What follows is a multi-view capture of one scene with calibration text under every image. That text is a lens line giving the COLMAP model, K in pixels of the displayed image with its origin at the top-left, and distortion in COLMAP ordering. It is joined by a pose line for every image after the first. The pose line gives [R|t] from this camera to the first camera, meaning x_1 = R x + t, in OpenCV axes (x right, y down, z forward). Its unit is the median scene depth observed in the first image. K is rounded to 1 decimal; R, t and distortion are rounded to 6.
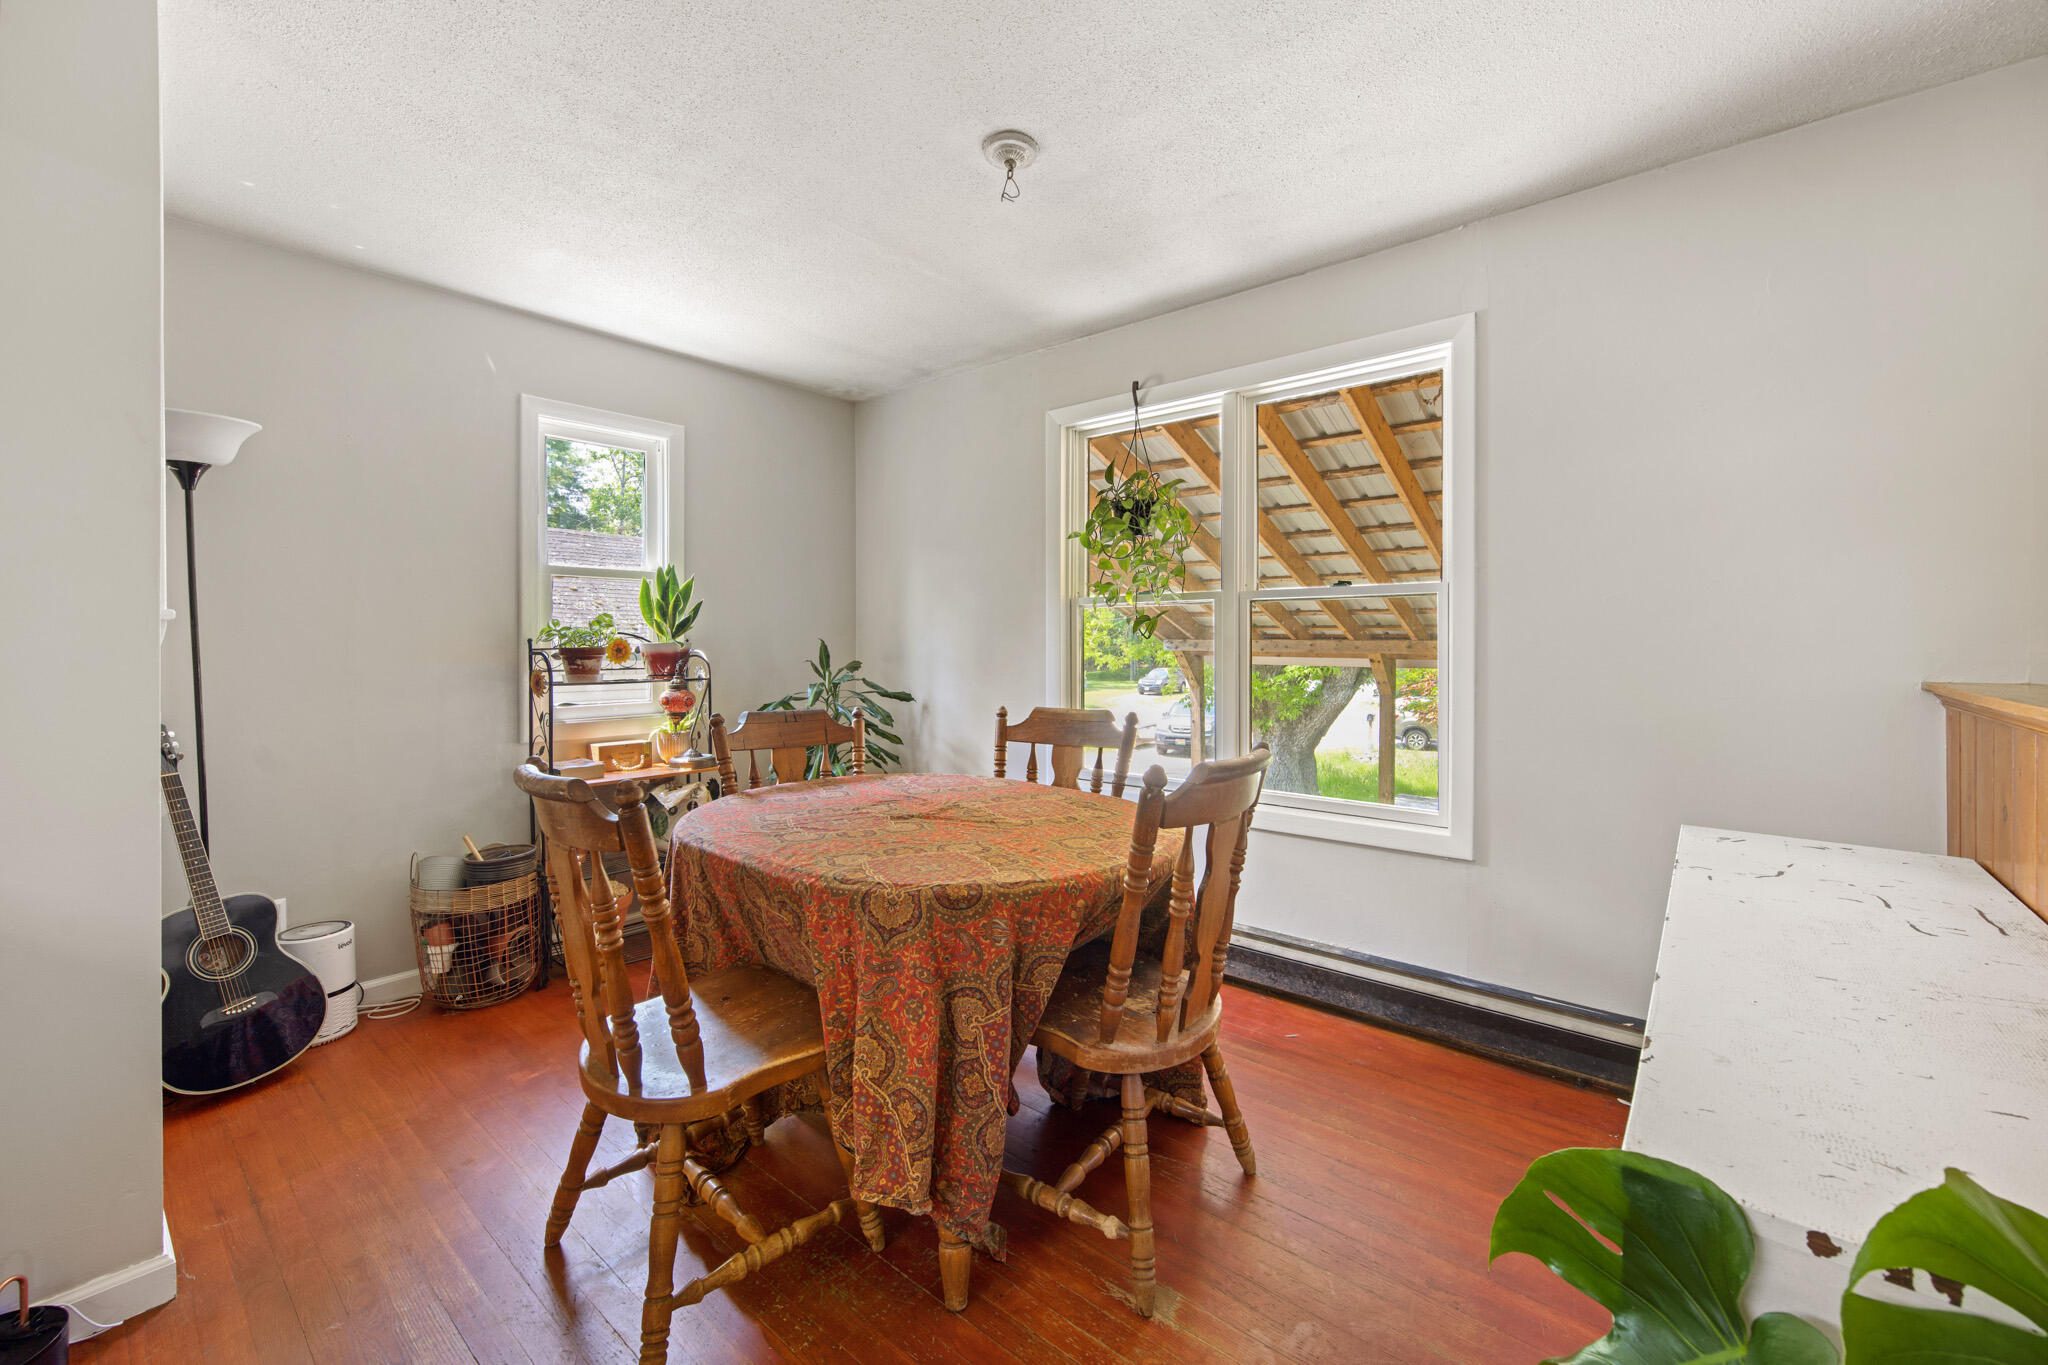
lens RADIAL K [[821.7, 0, 1024.8], [0, 821.7, 638.6], [0, 0, 1]] dist [-0.000113, 0.000286]
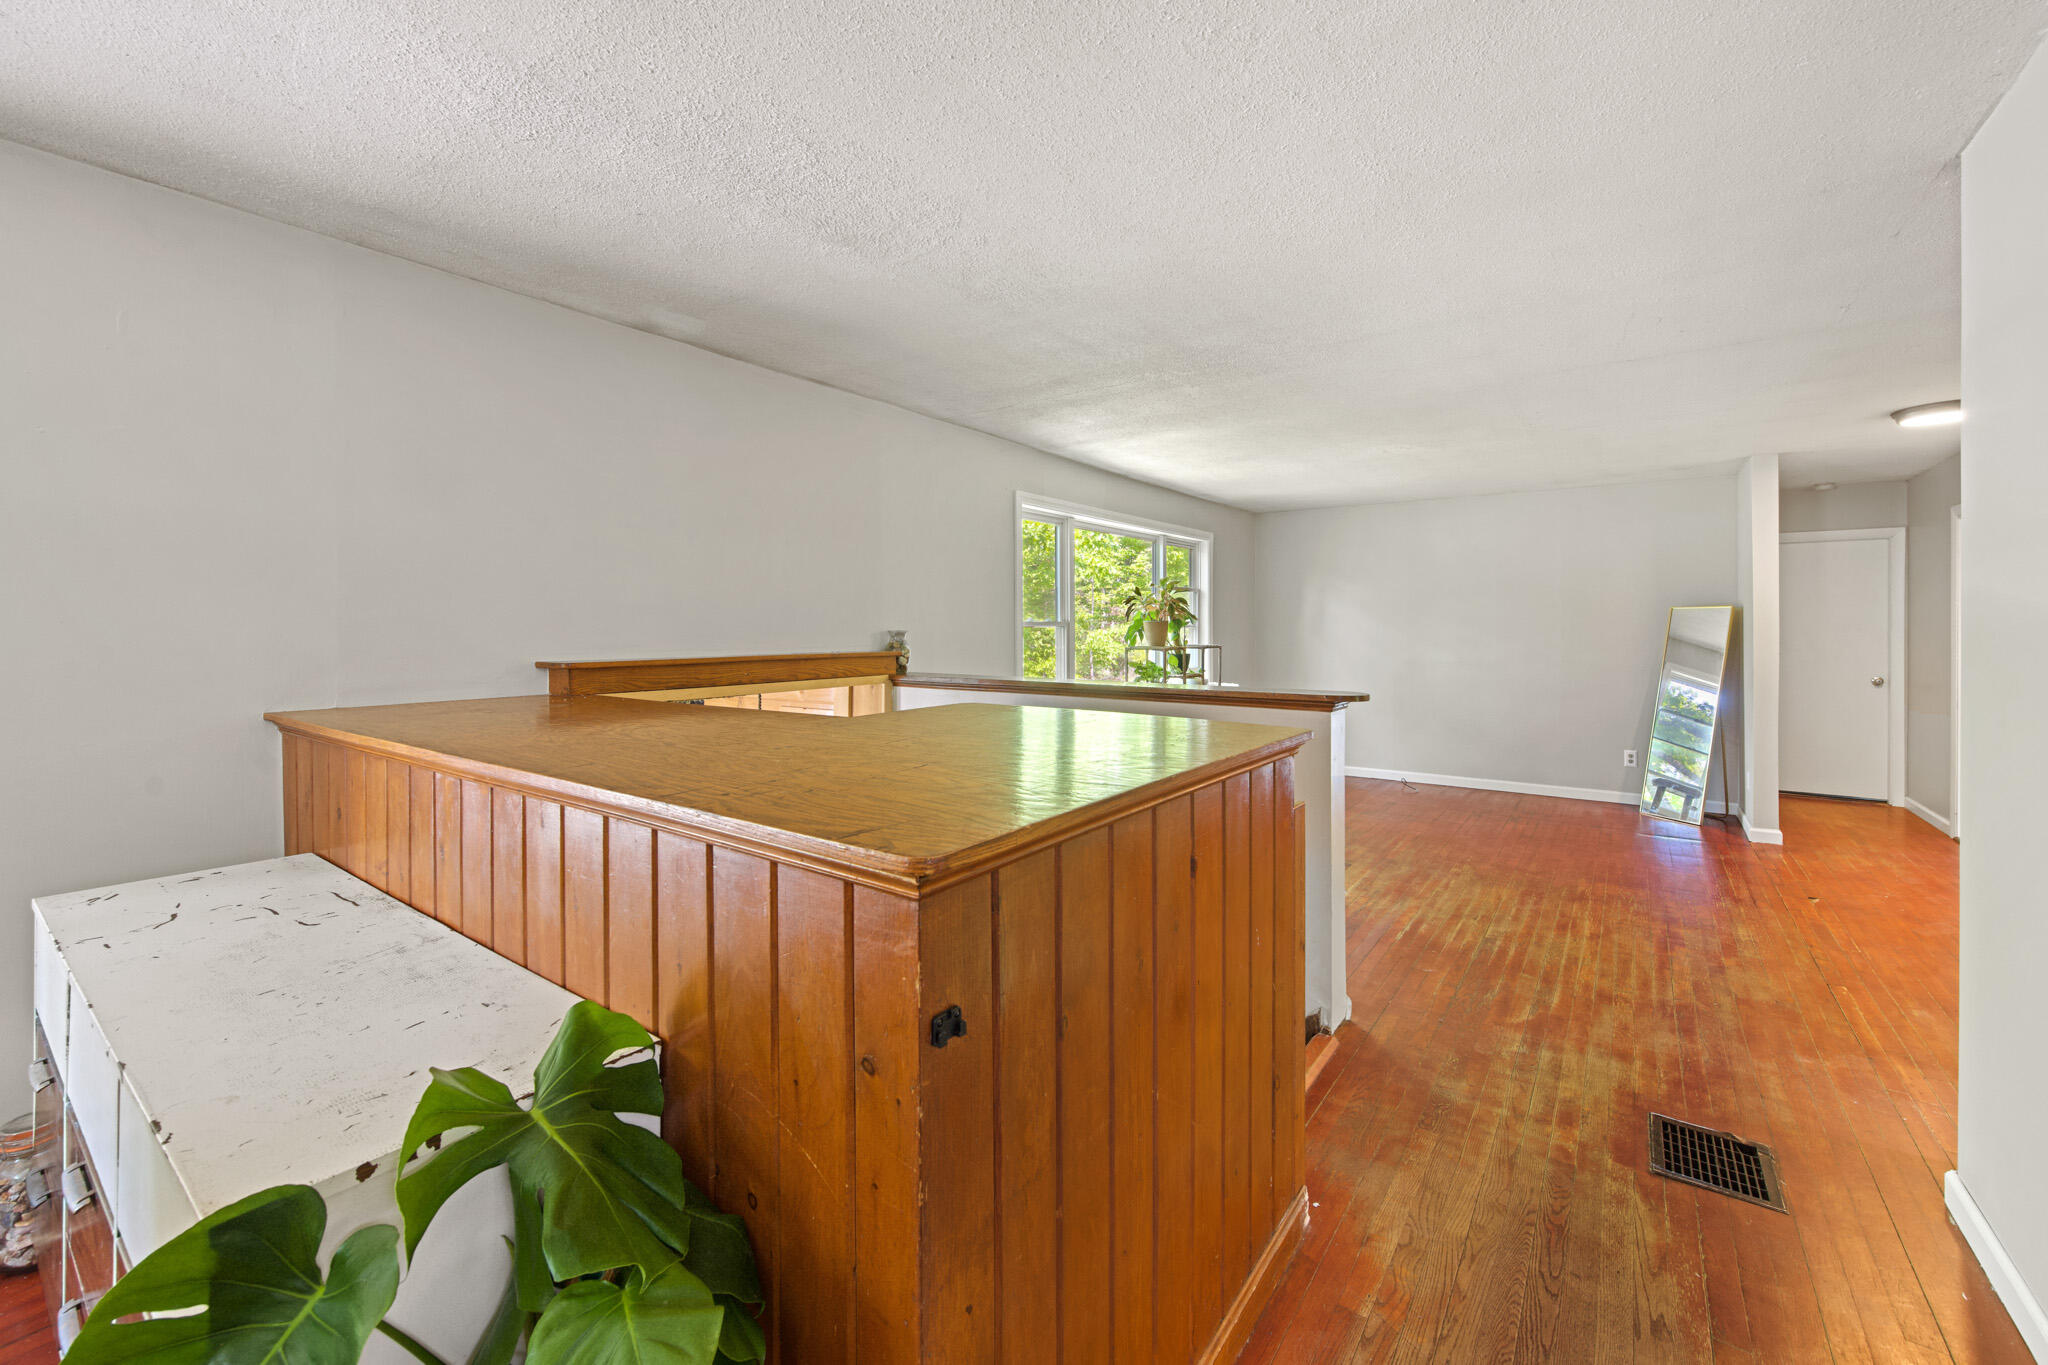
lens RADIAL K [[830.3, 0, 1034.3], [0, 830.3, 622.7], [0, 0, 1]] dist [-0.002774, -0.000211]
pose [[-0.079246, 0.004924, 0.996843, -0.213009], [0.000079, 0.999988, -0.004933, -0.079898], [-0.996855, -0.000312, -0.079245, -0.018857]]
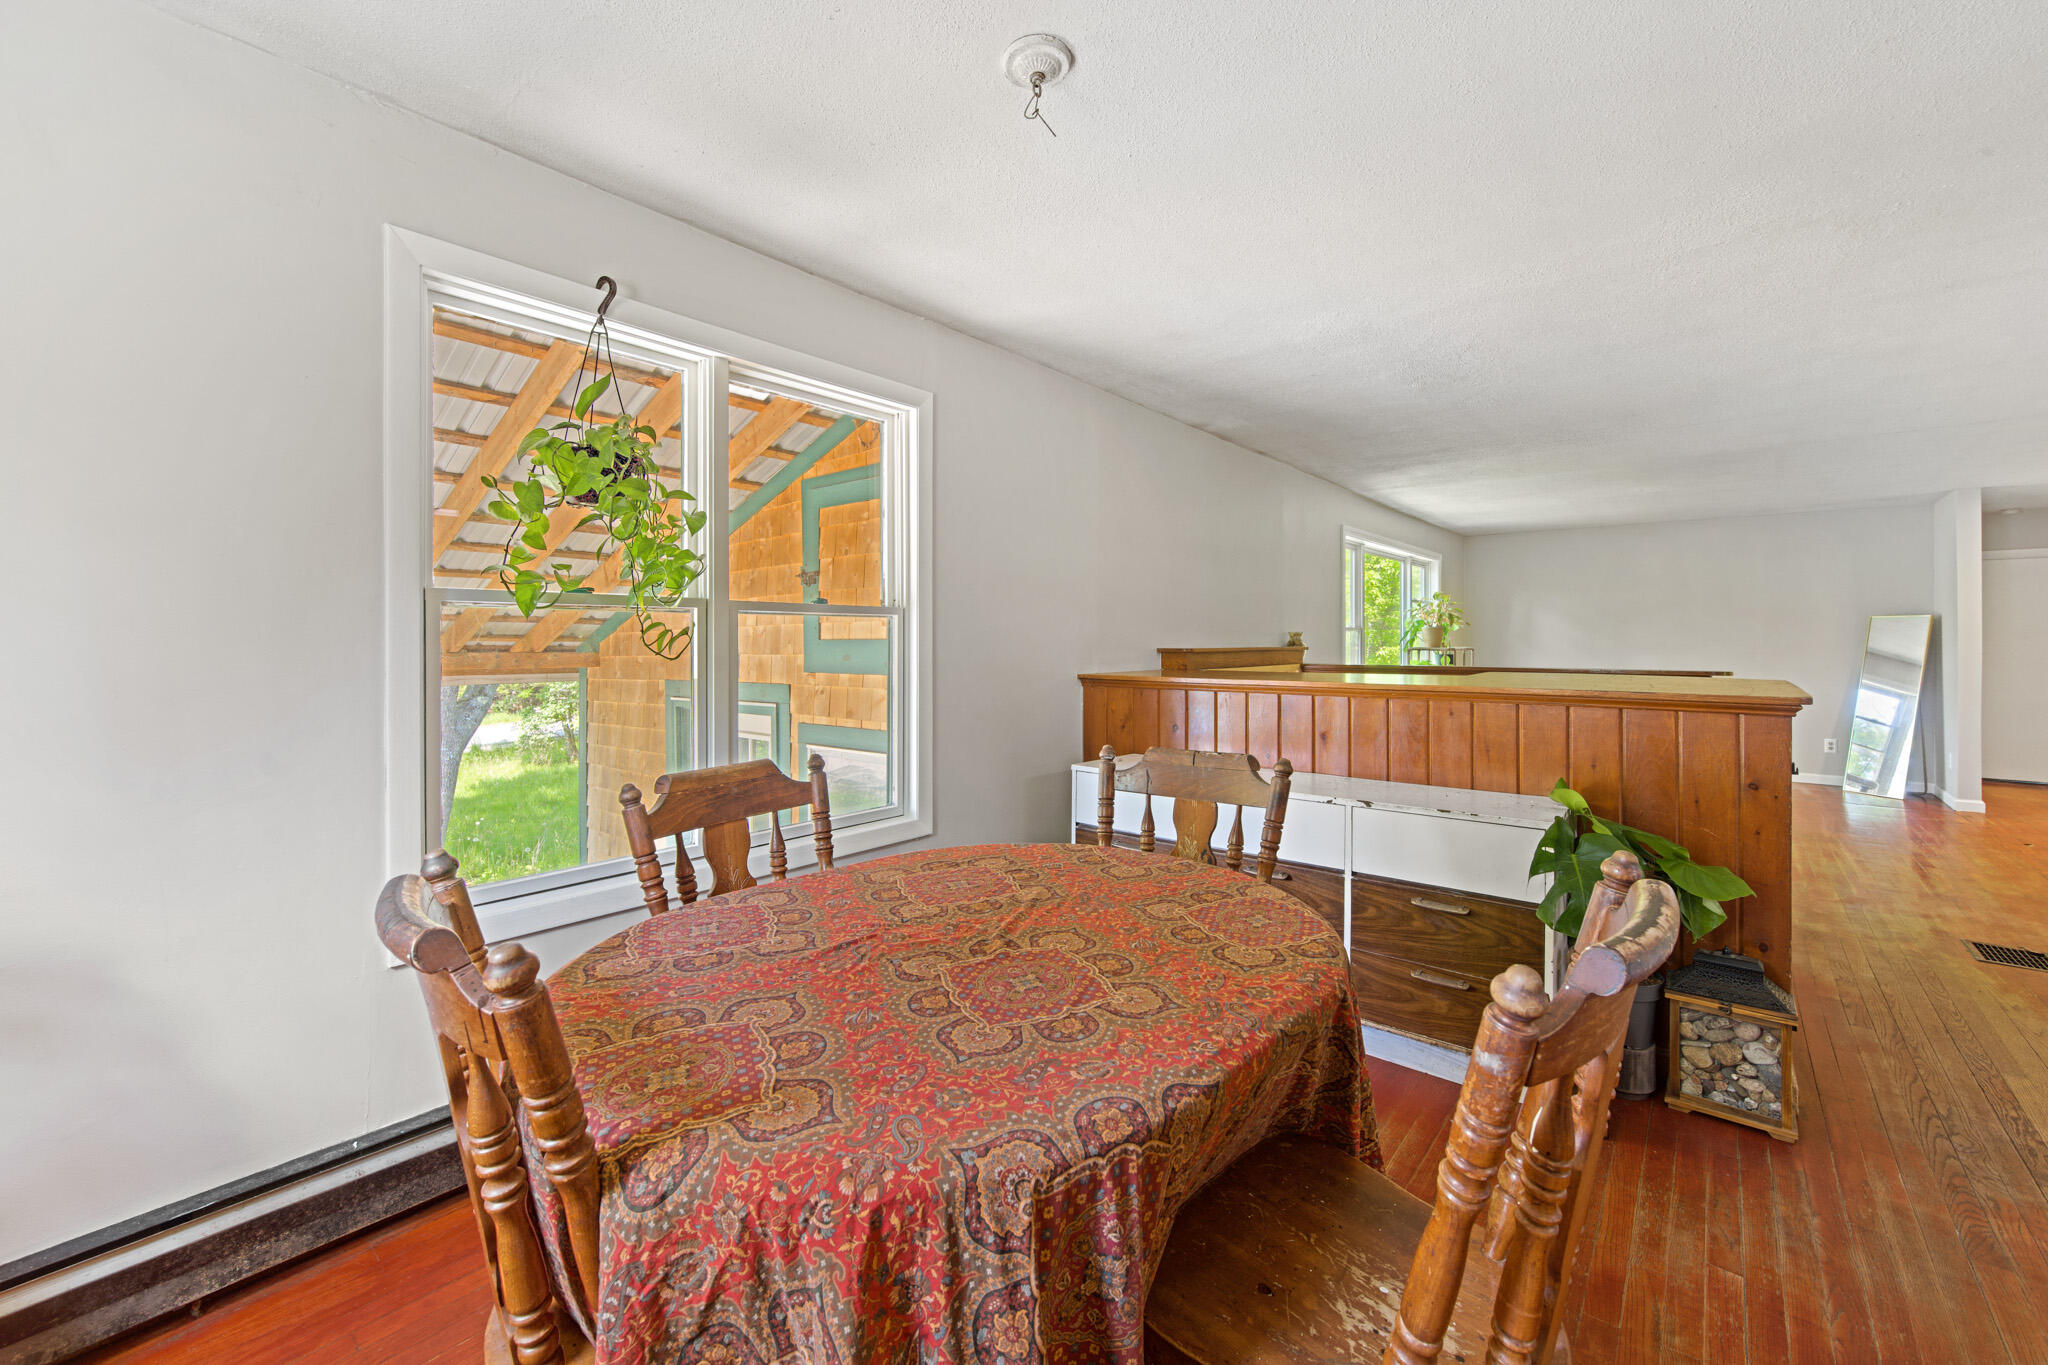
lens RADIAL K [[821.7, 0, 1024.8], [0, 821.7, 638.6], [0, 0, 1]] dist [-0.000113, 0.000286]
pose [[-0.002692, 0.004468, 0.999986, -0.984481], [-0.001600, 0.999989, -0.004473, -0.029182], [-0.999995, -0.001612, -0.002685, 1.207328]]
